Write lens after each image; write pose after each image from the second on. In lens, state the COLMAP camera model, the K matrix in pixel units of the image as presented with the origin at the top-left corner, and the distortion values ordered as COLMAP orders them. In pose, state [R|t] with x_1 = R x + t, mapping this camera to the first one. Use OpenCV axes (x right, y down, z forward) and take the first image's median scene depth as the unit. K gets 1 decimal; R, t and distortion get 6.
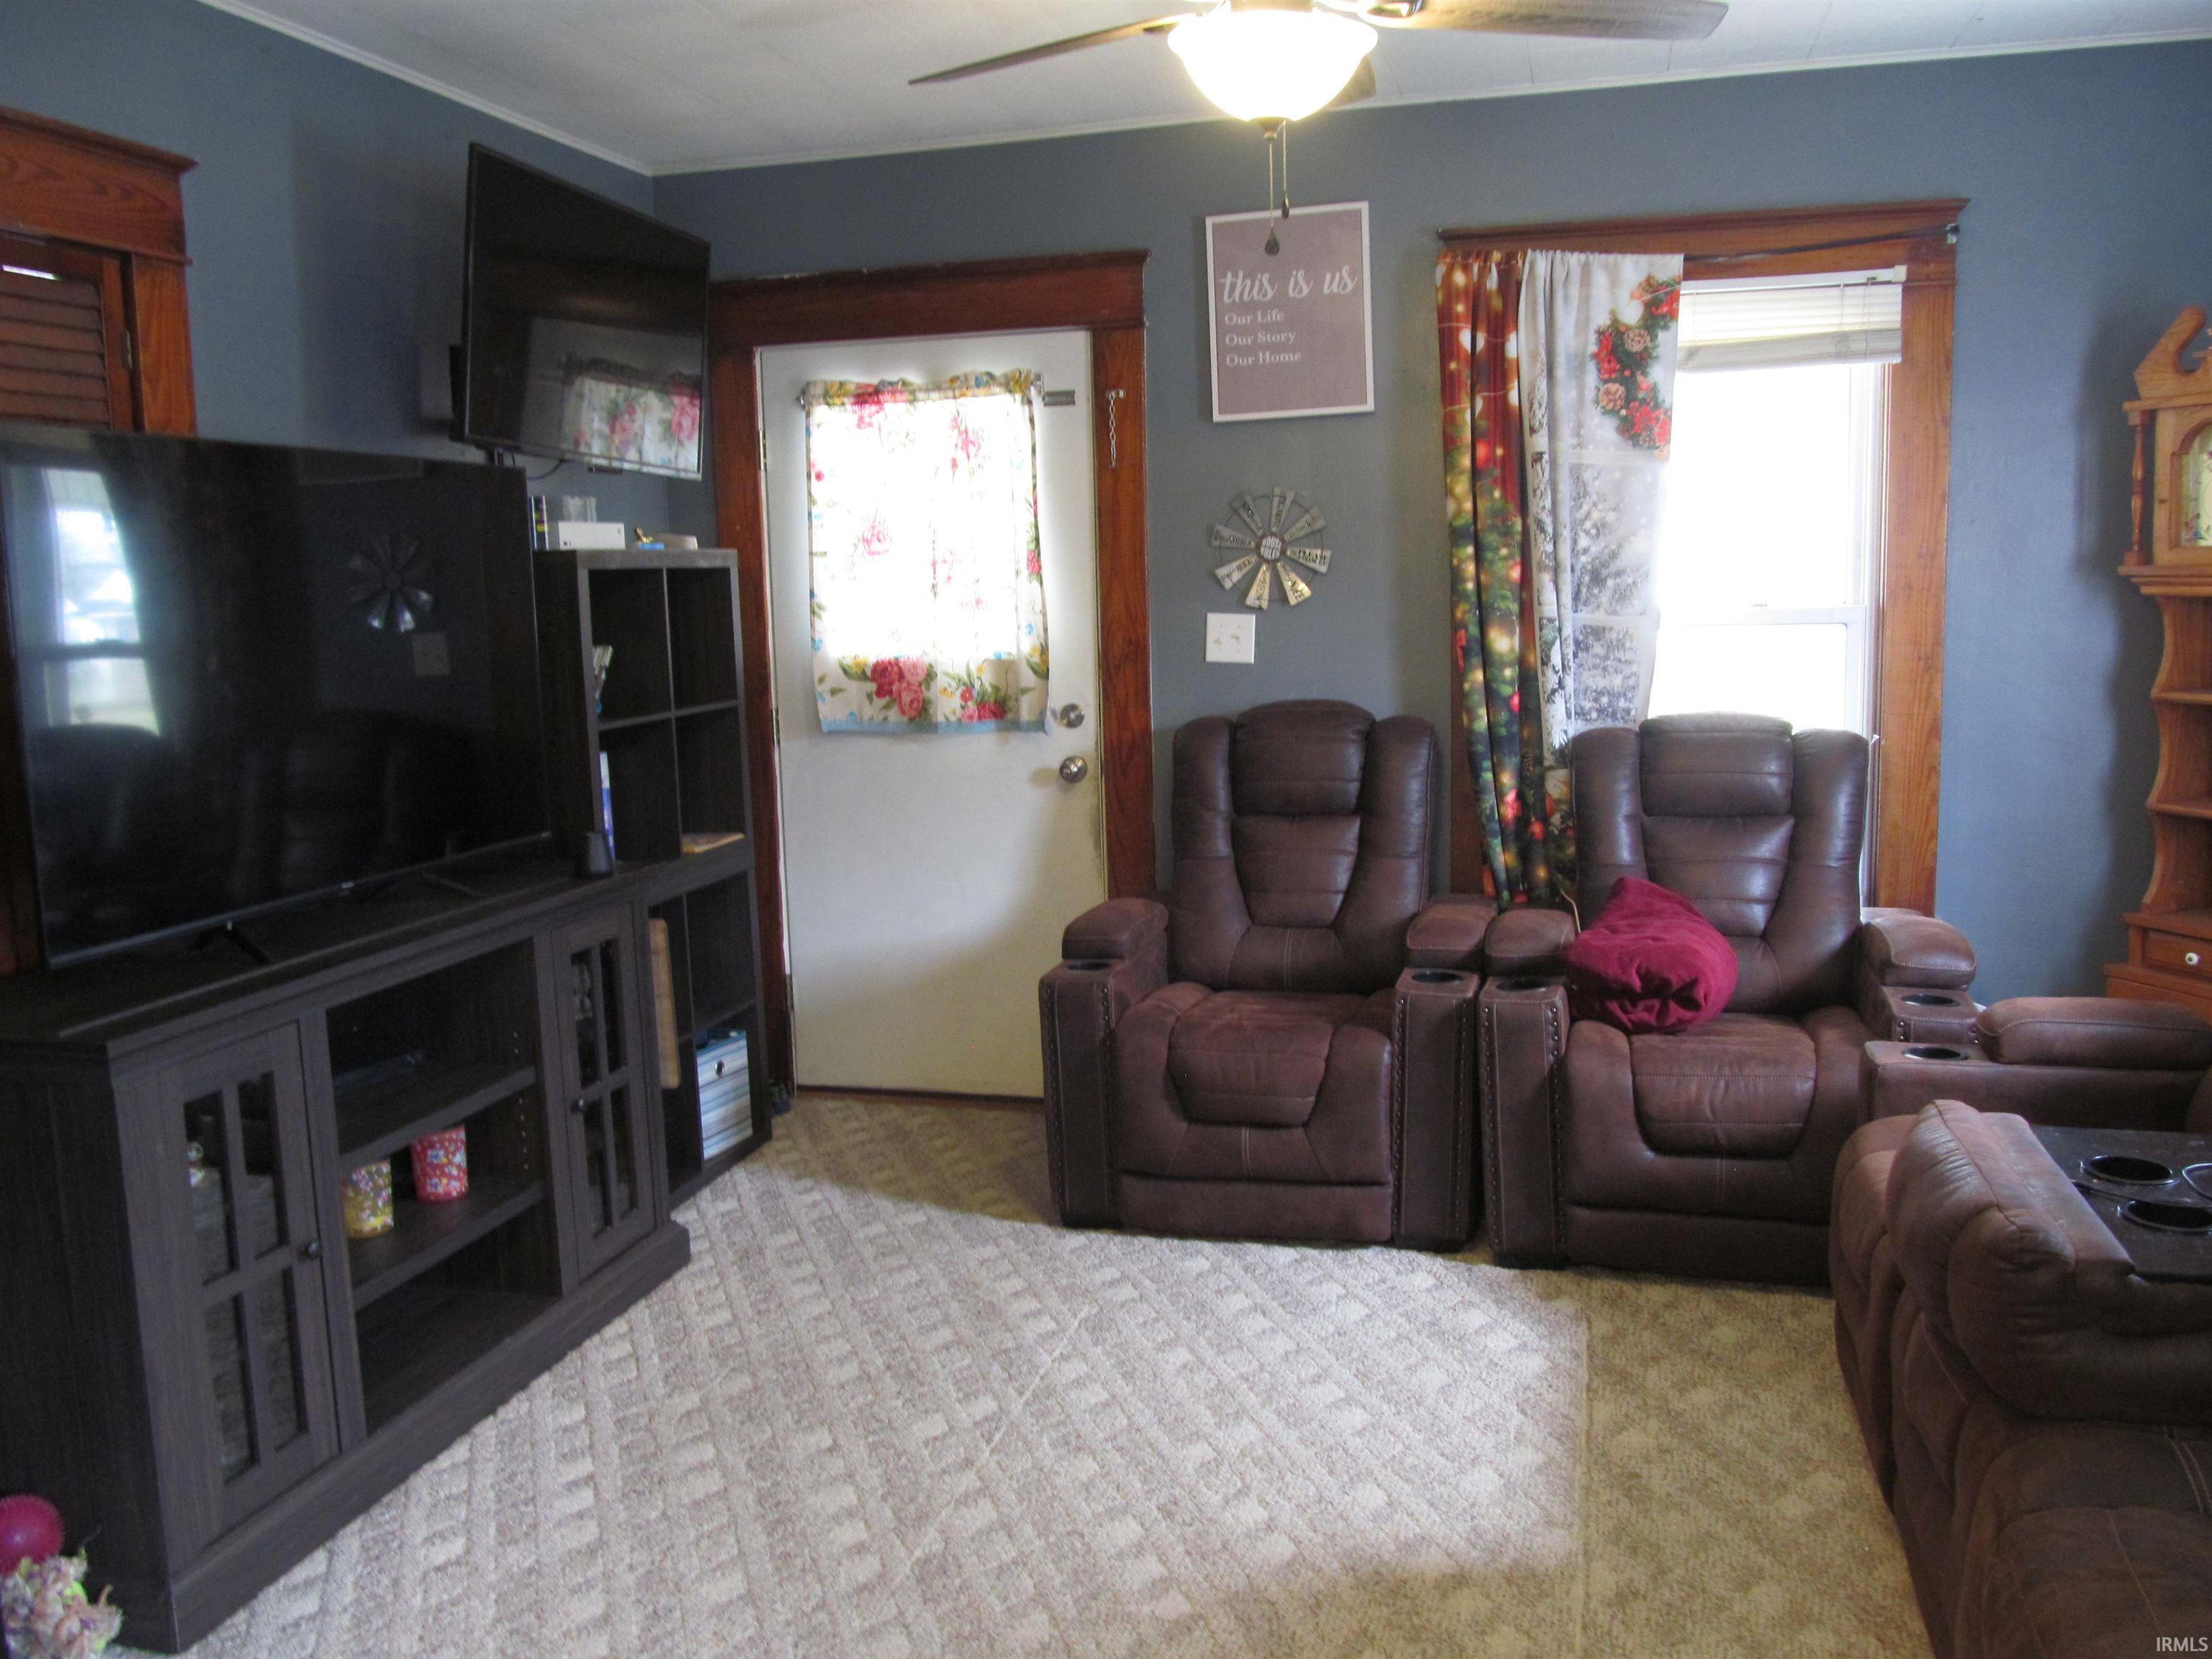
lens RADIAL K [[1829.1, 0, 1107.2], [0, 1829.1, 825.3], [0, 0, 1]] dist [-0.064055, 0.031791]
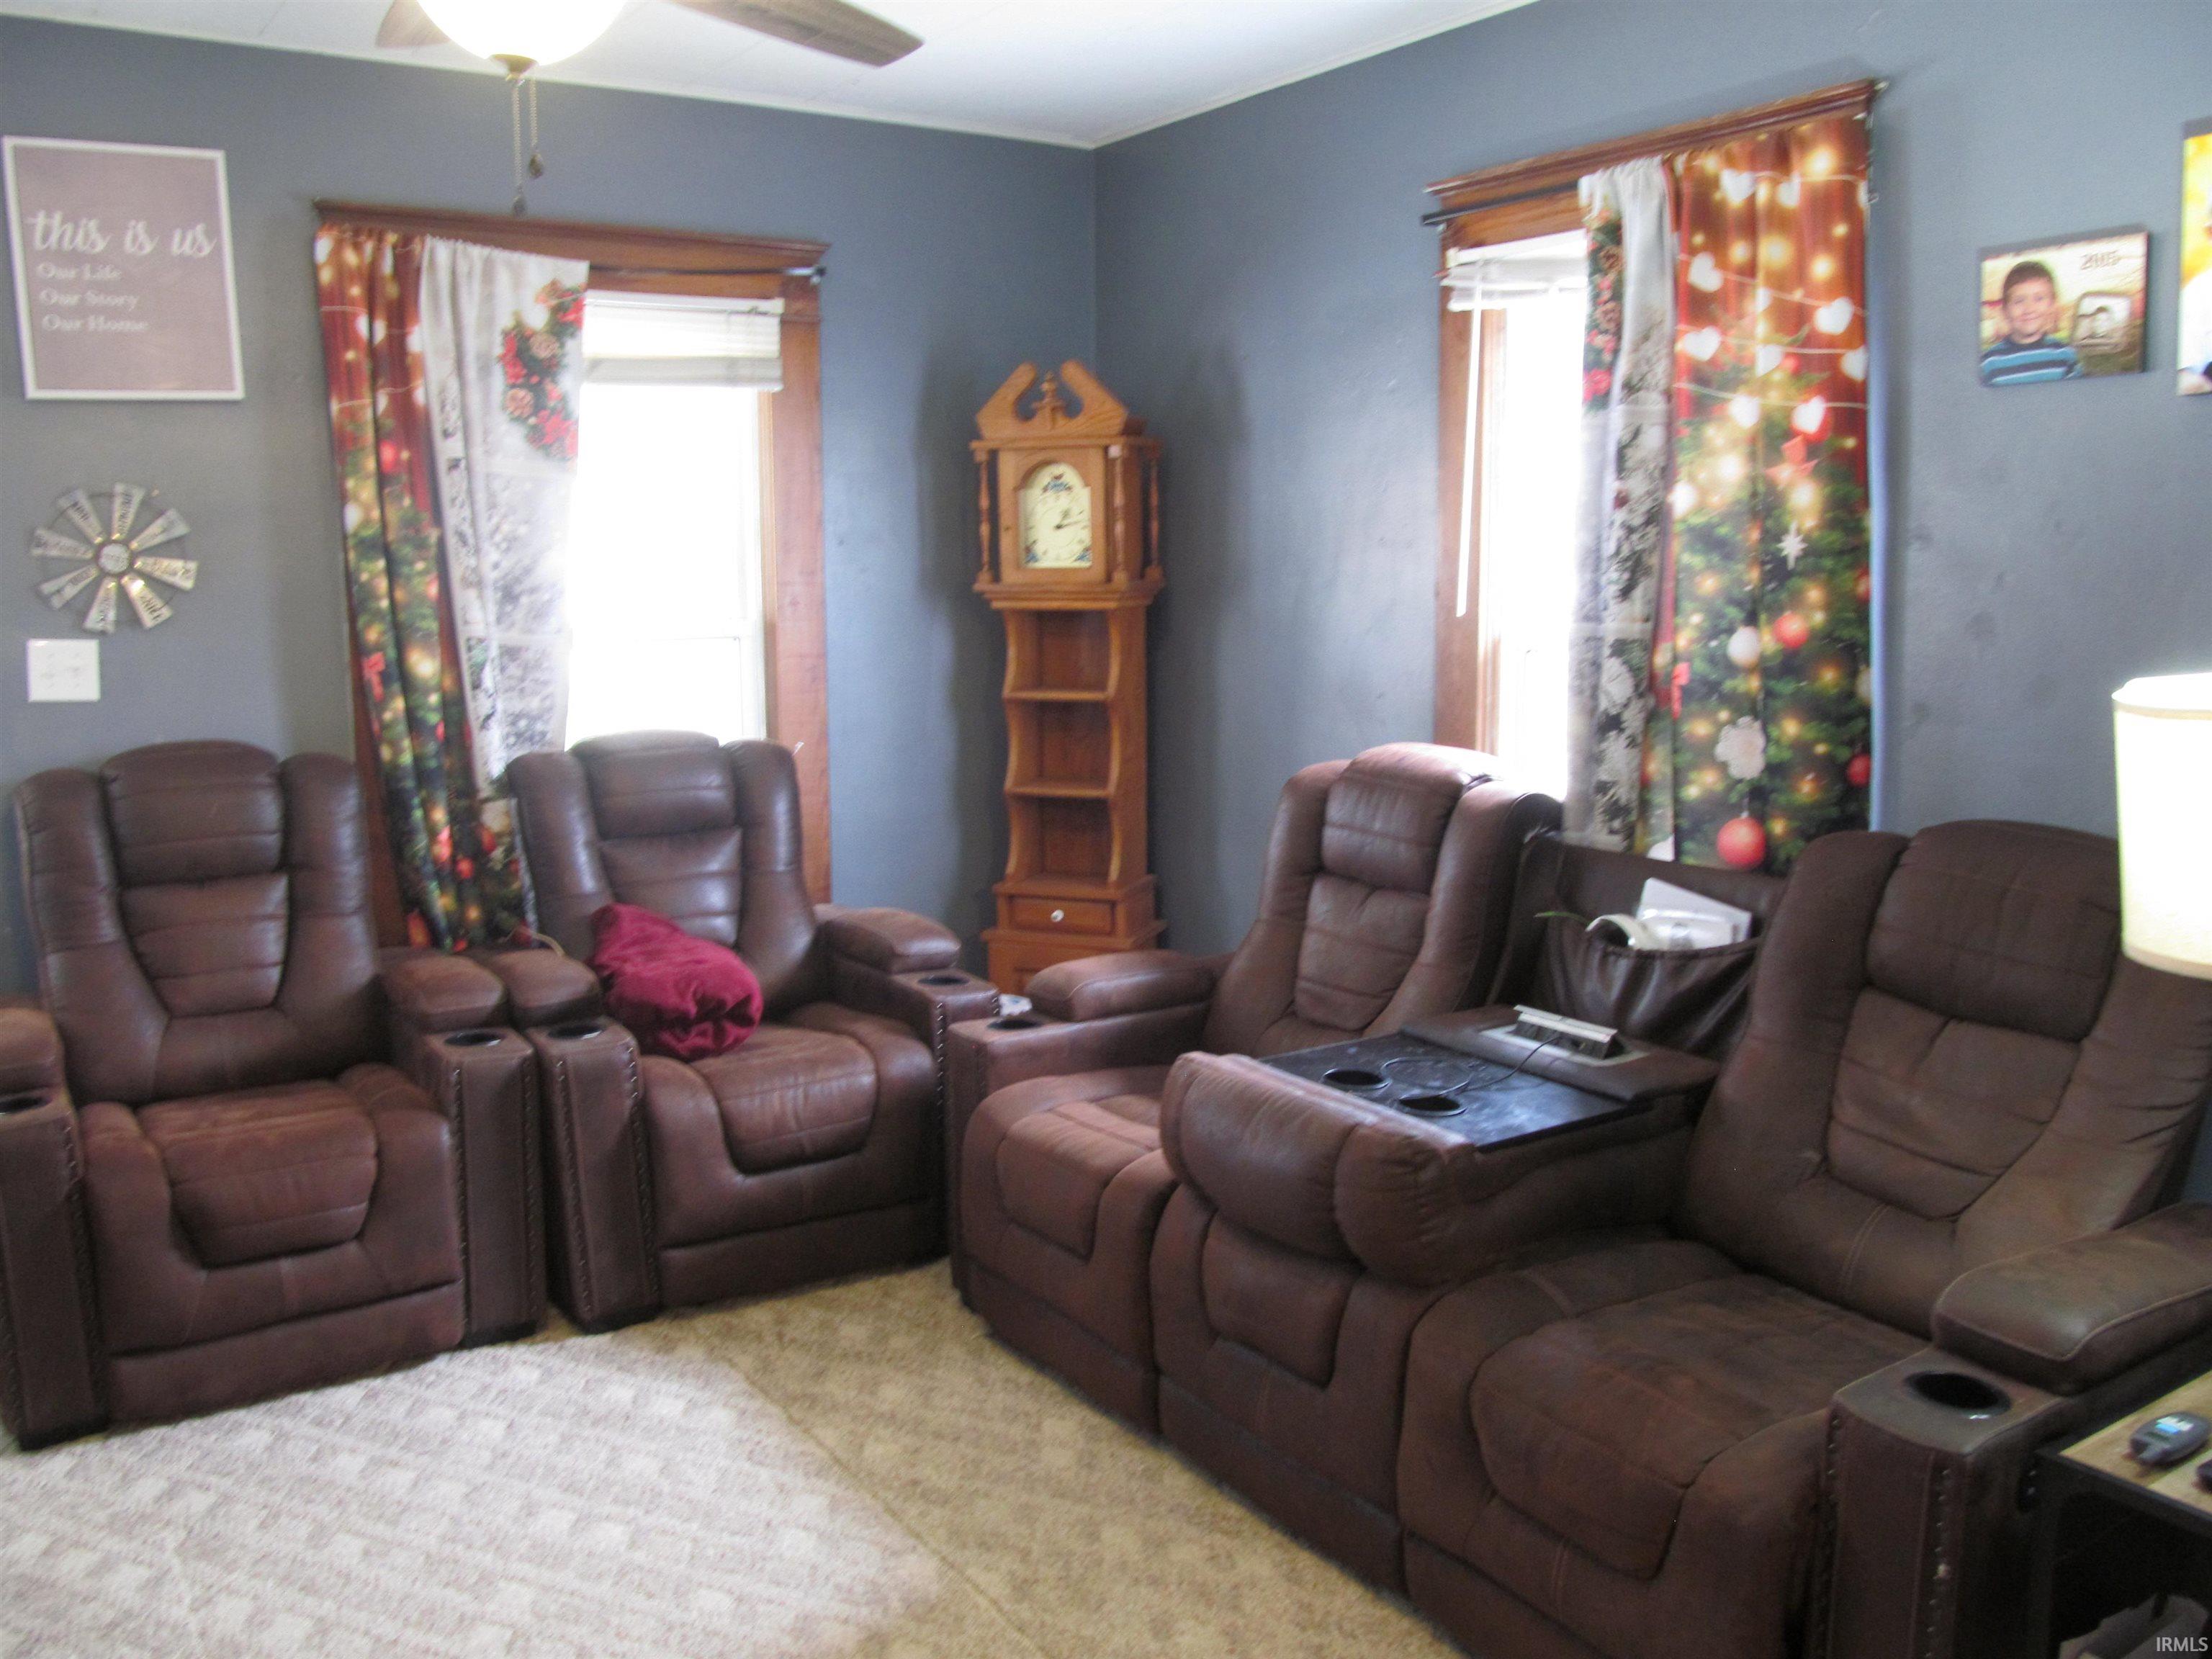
lens RADIAL K [[1829.1, 0, 1118.4], [0, 1829.1, 830.0], [0, 0, 1]] dist [-0.064055, 0.031791]
pose [[0.662793, -0.089340, 0.743454, -0.256552], [0.093413, 0.994966, 0.036286, -0.021506], [-0.742953, 0.045398, 0.667802, 0.159320]]
